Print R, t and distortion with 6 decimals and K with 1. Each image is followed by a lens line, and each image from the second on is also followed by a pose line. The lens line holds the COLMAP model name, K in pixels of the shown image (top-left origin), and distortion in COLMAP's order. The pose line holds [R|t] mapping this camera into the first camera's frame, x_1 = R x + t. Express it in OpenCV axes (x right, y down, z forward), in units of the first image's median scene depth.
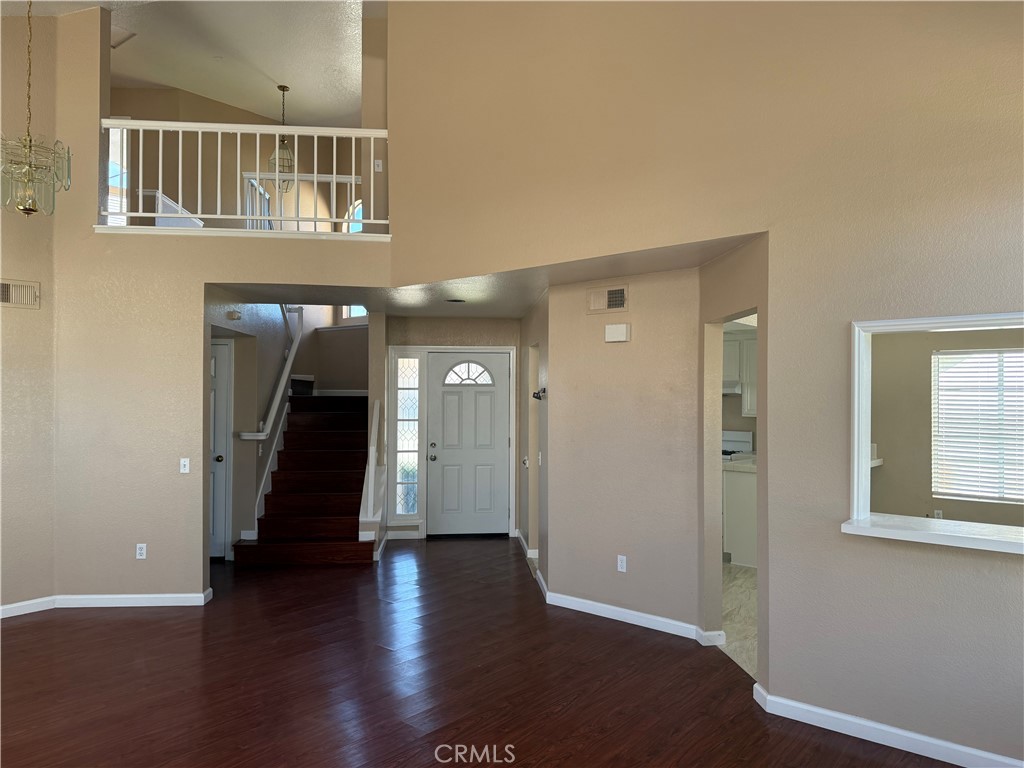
lens RADIAL K [[718.0, 0, 508.2], [0, 718.0, 386.2], [0, 0, 1]] dist [0.108209, -0.156700]
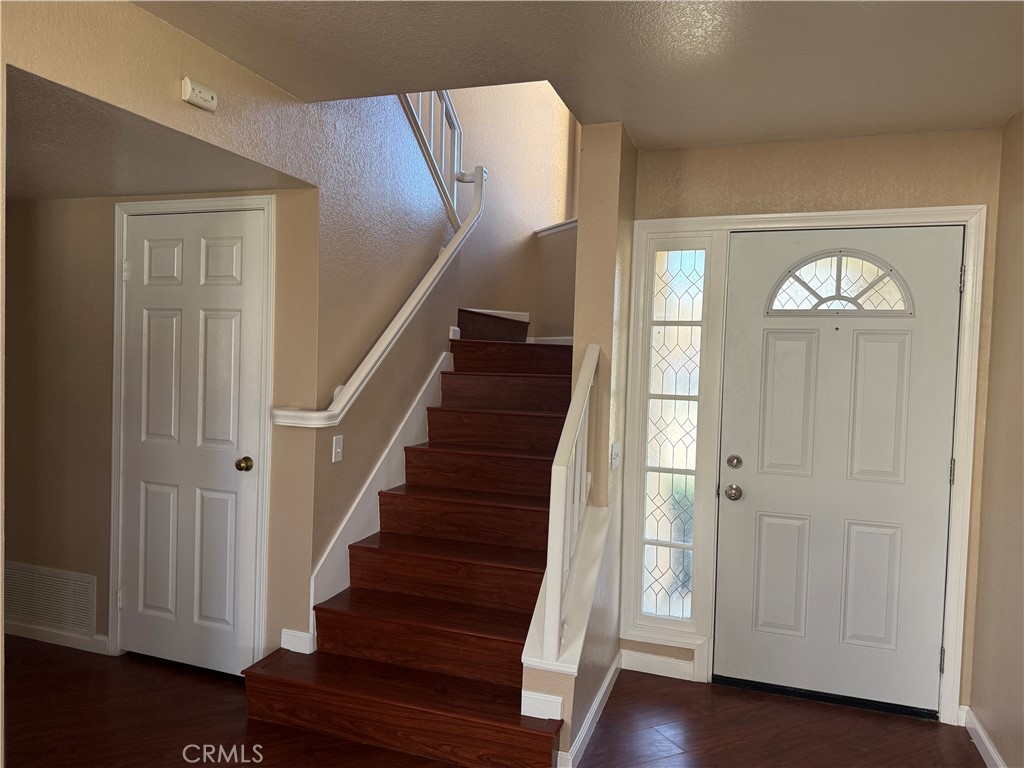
lens RADIAL K [[718.0, 0, 508.2], [0, 718.0, 386.2], [0, 0, 1]] dist [0.108209, -0.156700]
pose [[0.915754, 0.038666, -0.399874, -0.059200], [-0.021930, 0.998685, 0.046346, 0.023271], [0.401140, -0.033672, 0.915398, 0.572662]]
